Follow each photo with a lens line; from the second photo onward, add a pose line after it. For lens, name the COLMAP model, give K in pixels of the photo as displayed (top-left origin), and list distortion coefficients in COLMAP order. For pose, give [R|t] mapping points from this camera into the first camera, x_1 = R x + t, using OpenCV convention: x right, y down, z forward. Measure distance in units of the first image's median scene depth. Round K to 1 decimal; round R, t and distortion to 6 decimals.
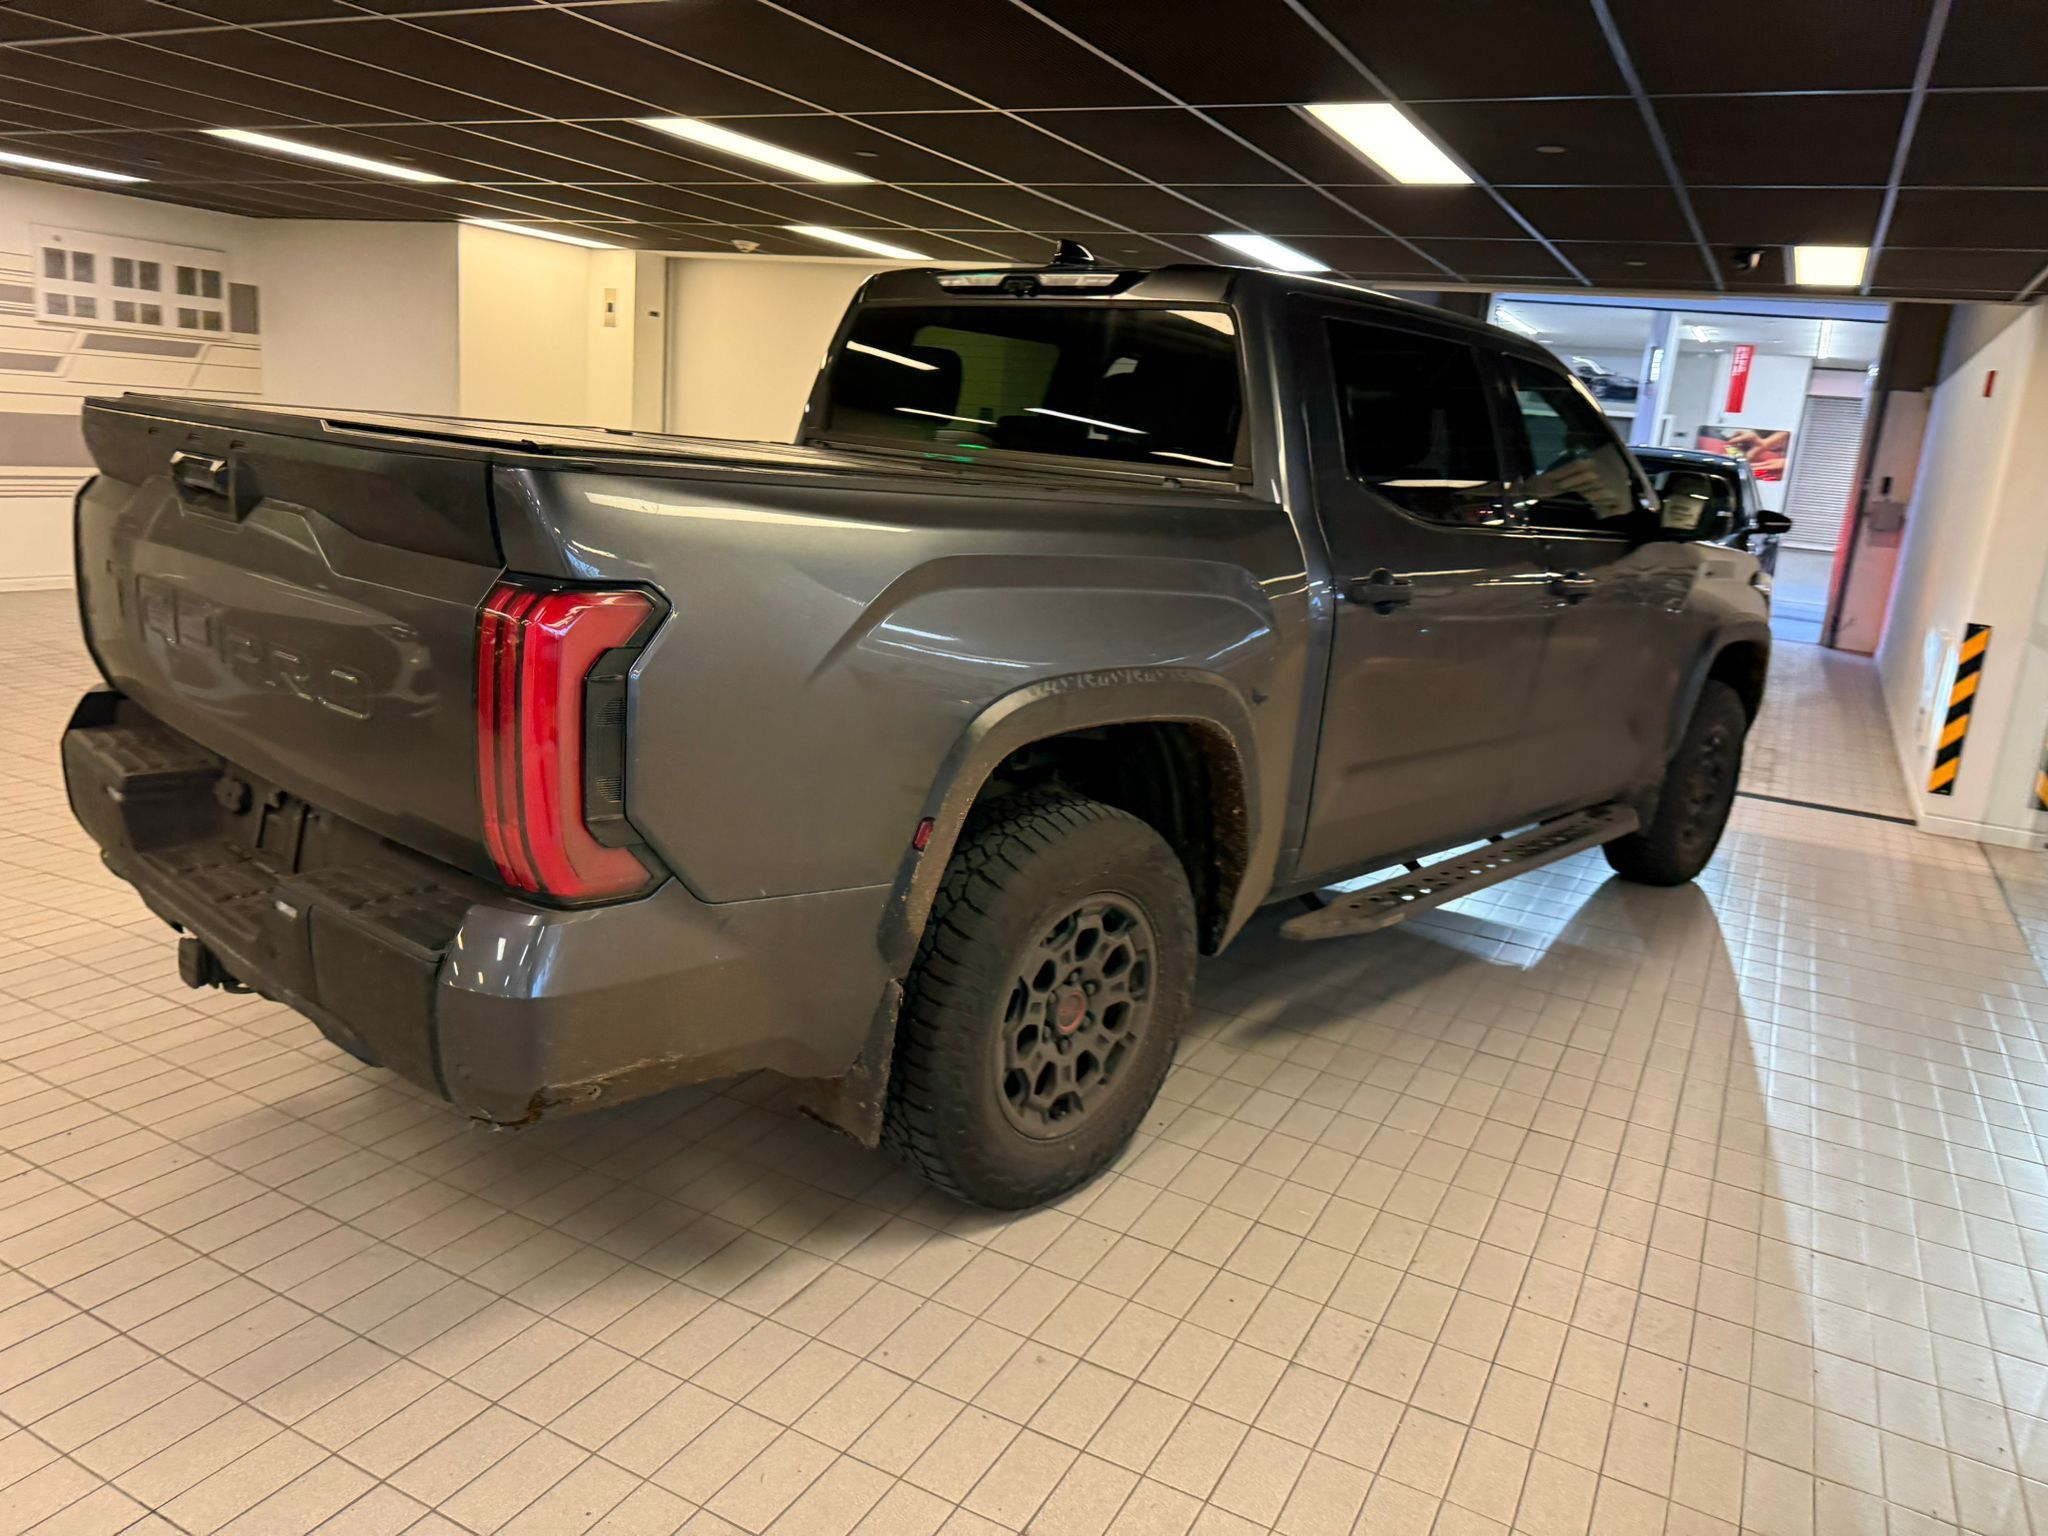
lens RADIAL K [[1453.7, 0, 1028.1], [0, 1453.7, 760.4], [0, 0, 1]] dist [0.008477, -0.022127]
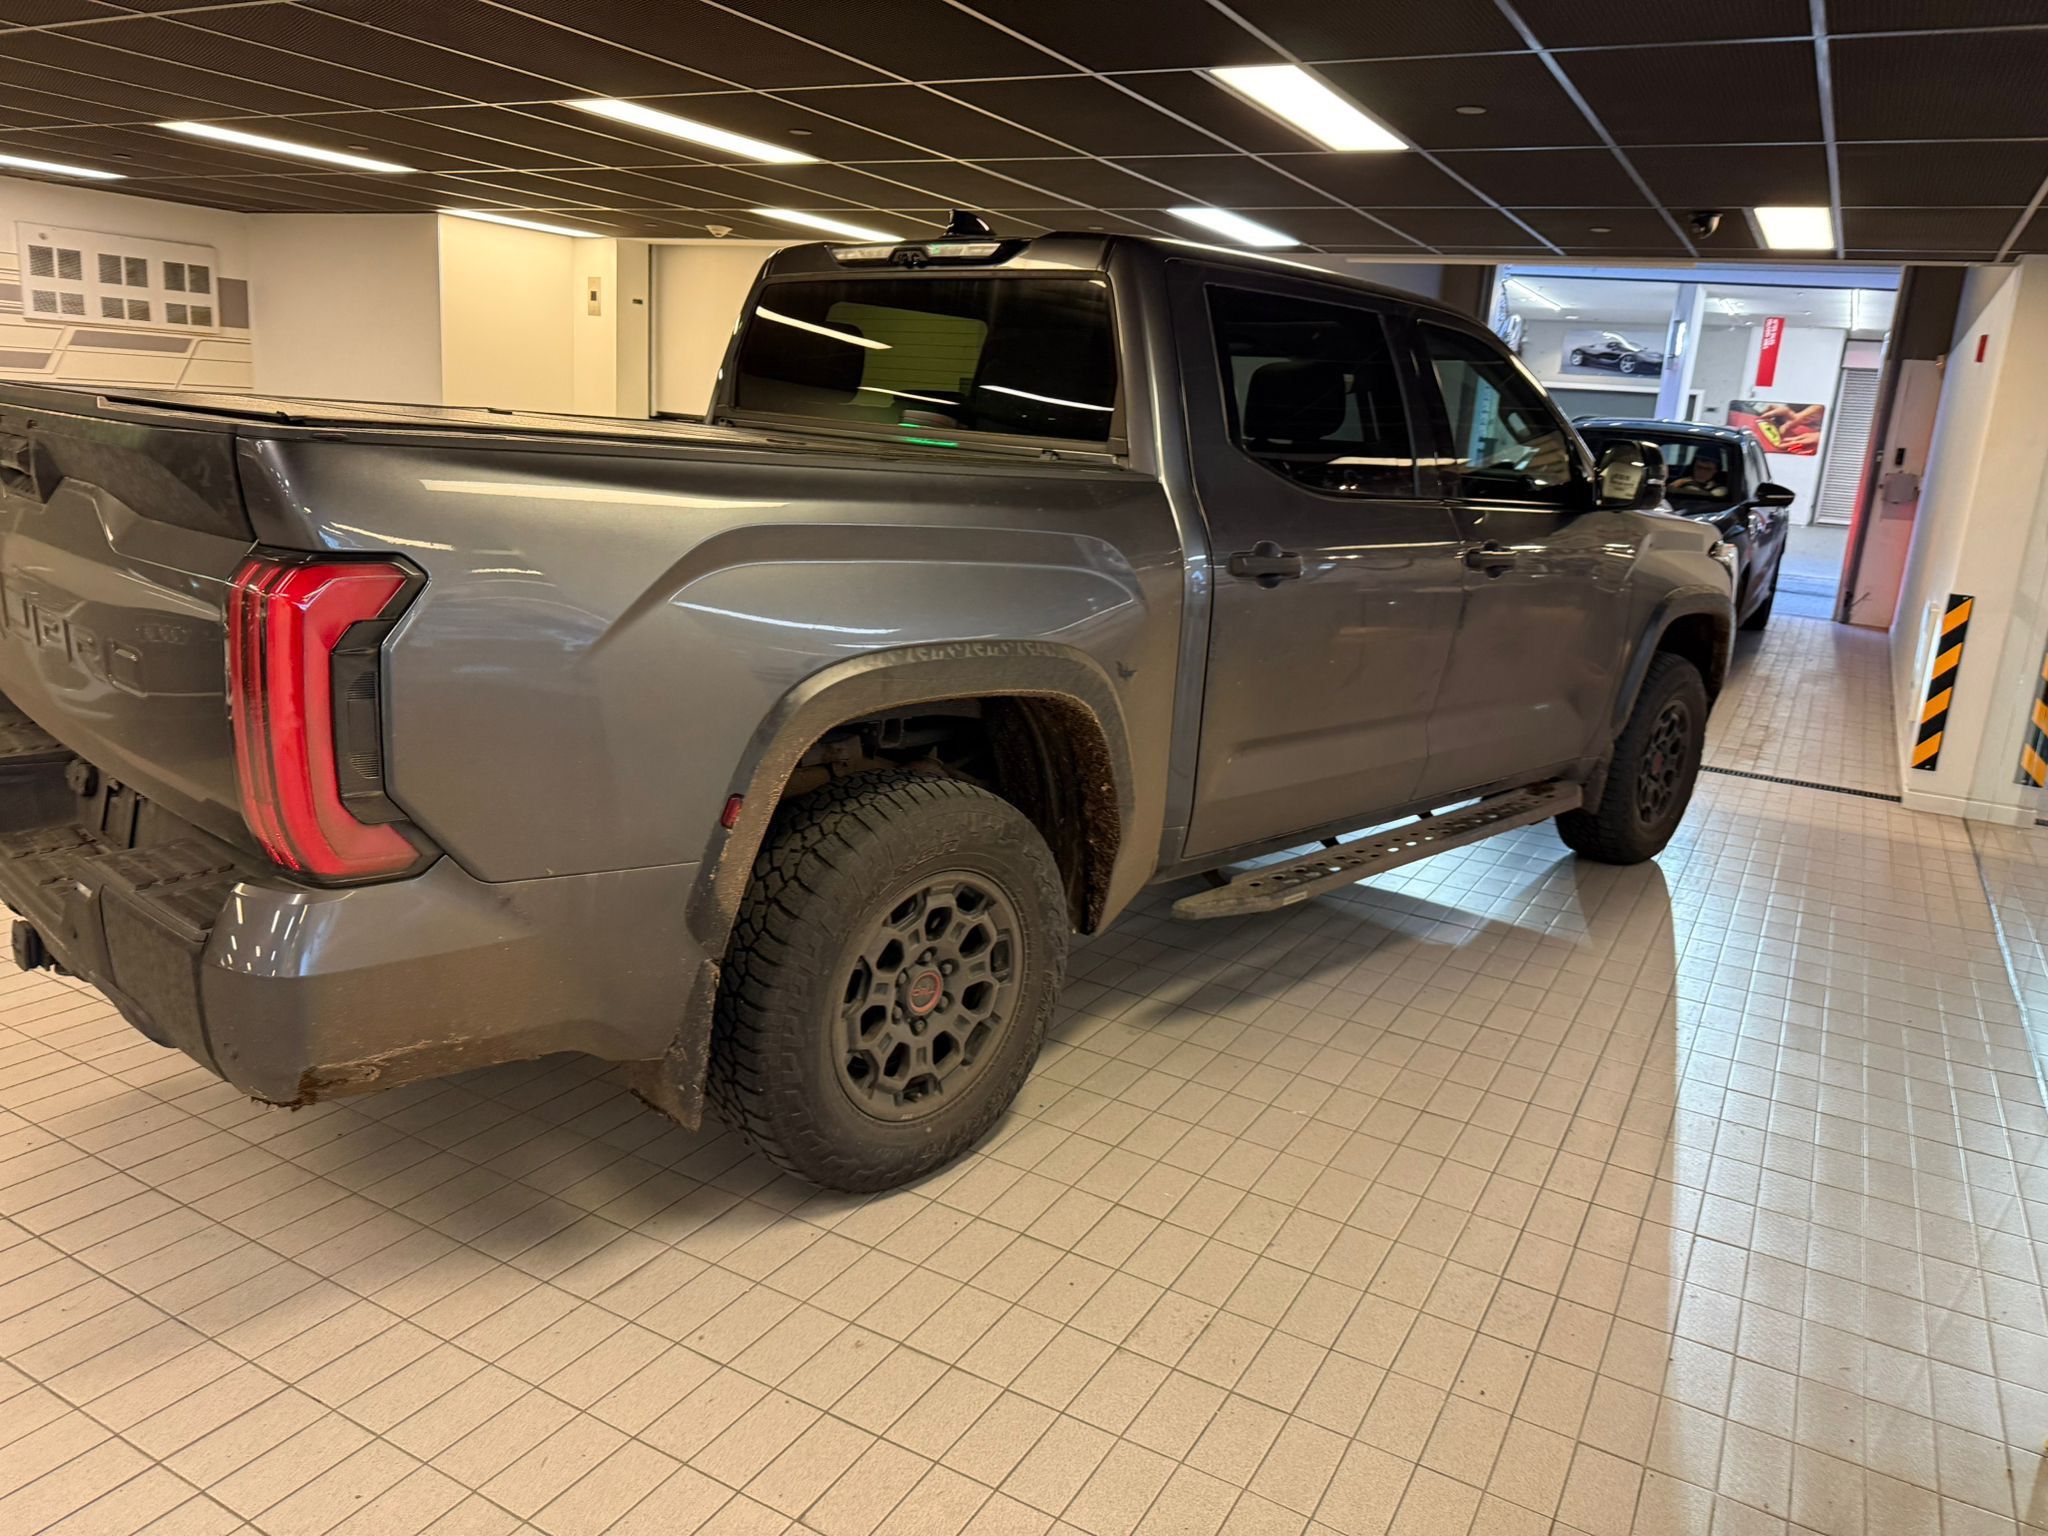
lens RADIAL K [[1453.7, 0, 1028.1], [0, 1453.7, 760.4], [0, 0, 1]] dist [0.008477, -0.022127]
pose [[0.999575, -0.008469, -0.027891, 0.121044], [0.008707, 0.999927, 0.008419, 0.007810], [0.027818, -0.008658, 0.999576, 0.018168]]
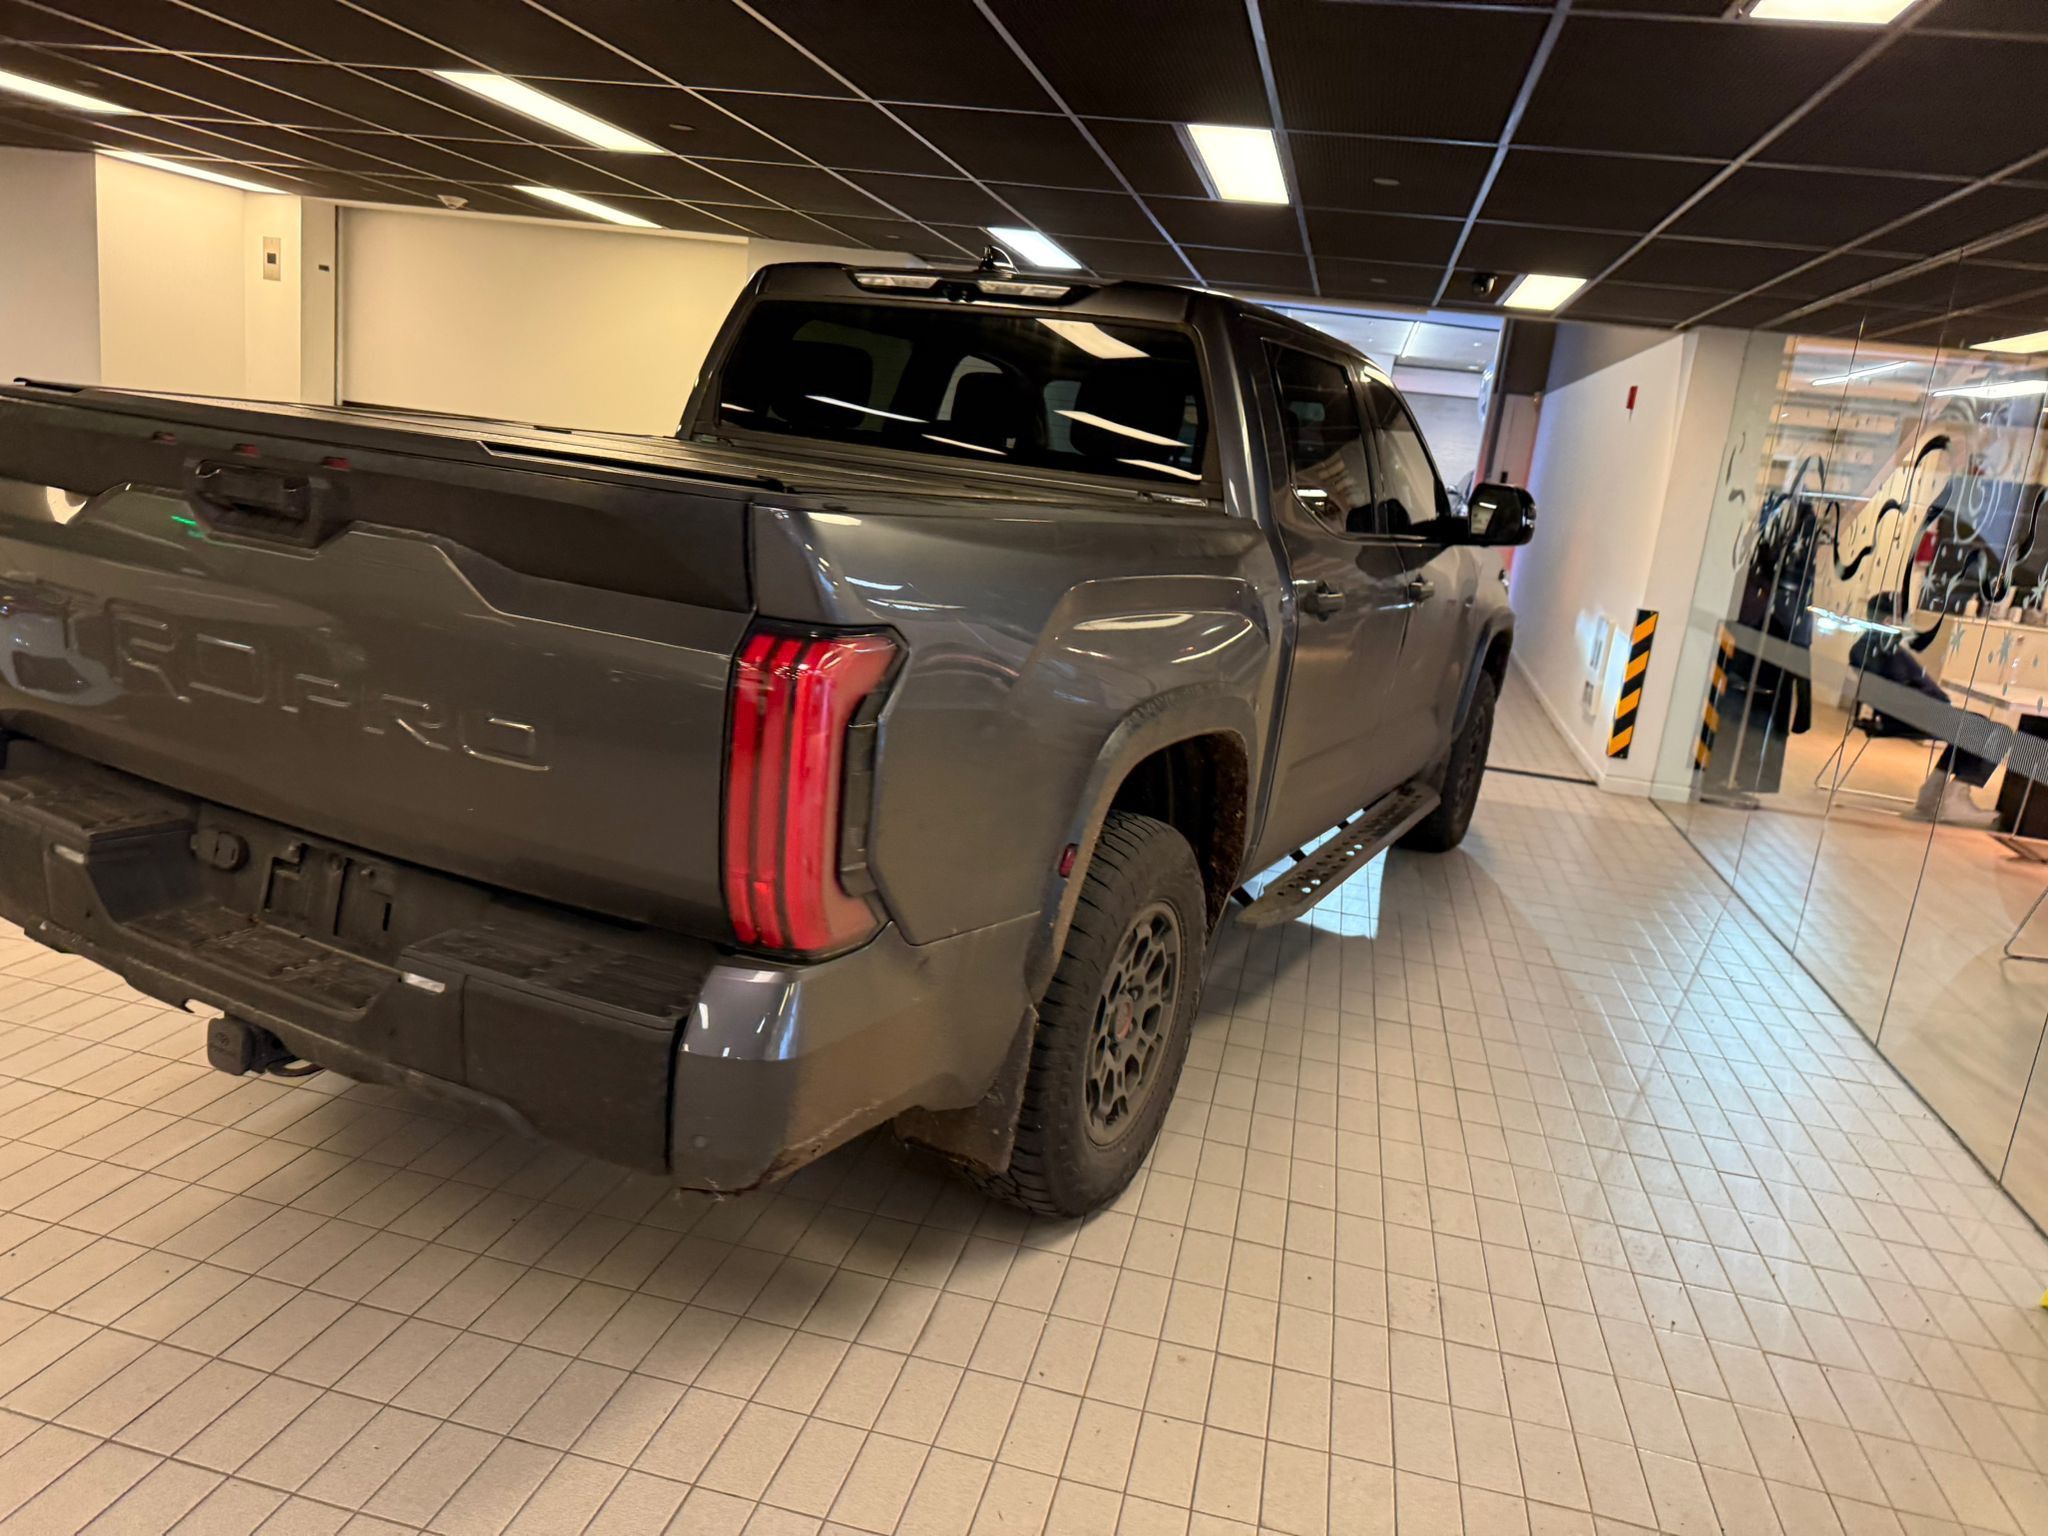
lens RADIAL K [[1457.9, 0, 1024.0], [0, 1457.9, 768.0], [0, 0, 1]] dist [-0.000724, -0.005514]
pose [[0.964439, -0.034600, 0.262030, -0.286097], [0.028206, 0.999206, 0.028123, -0.033568], [-0.262795, -0.019732, 0.964650, 0.025980]]
